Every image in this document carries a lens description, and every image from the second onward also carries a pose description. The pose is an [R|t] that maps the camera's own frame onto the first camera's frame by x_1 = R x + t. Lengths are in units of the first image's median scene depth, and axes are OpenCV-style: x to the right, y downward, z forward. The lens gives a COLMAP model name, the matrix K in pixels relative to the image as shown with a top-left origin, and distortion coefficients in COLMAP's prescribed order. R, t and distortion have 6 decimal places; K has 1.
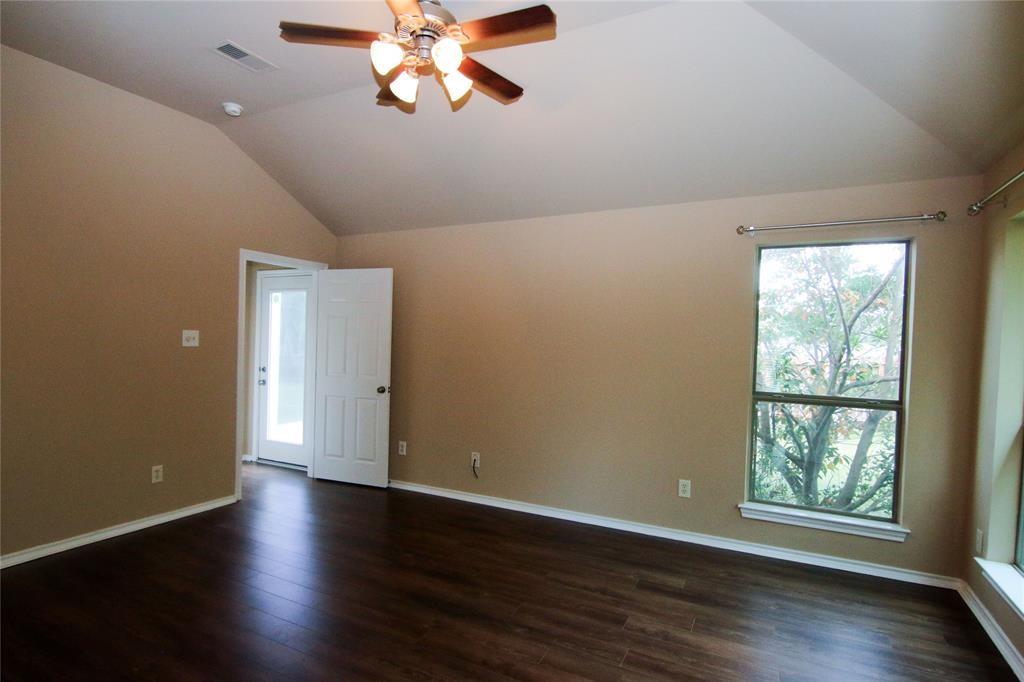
lens RADIAL K [[529.9, 0, 509.7], [0, 529.9, 350.5], [0, 0, 1]] dist [-0.003307, -0.001298]
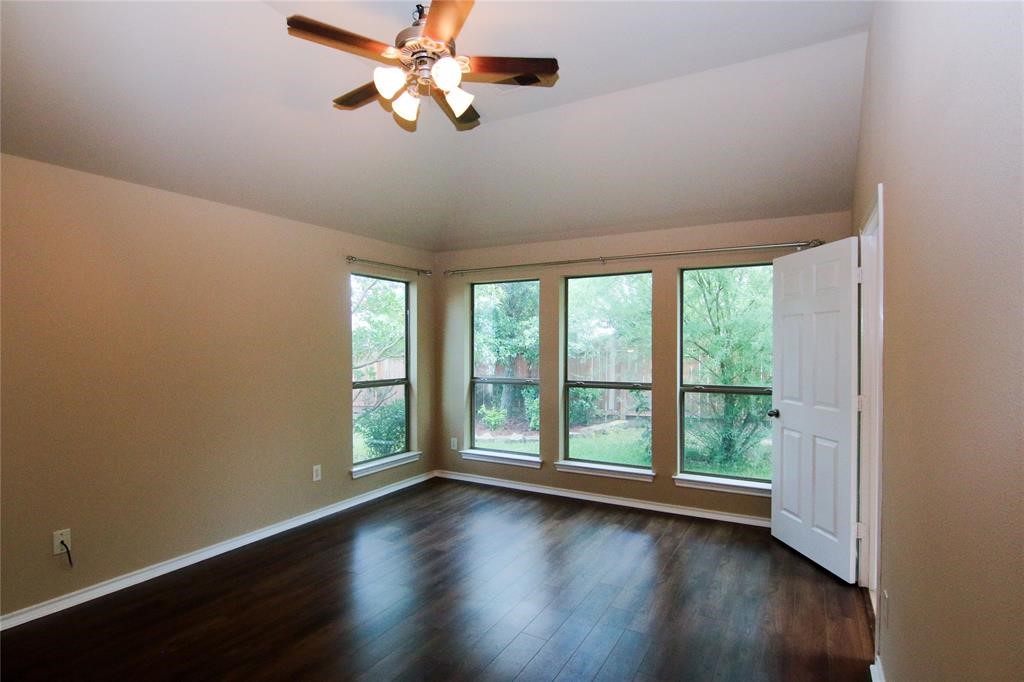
lens RADIAL K [[529.9, 0, 509.7], [0, 529.9, 350.5], [0, 0, 1]] dist [-0.003307, -0.001298]
pose [[0.037743, -0.033218, 0.998735, -0.899360], [0.019573, 0.999280, 0.032496, -0.039372], [-0.999096, 0.018322, 0.038366, 0.602710]]
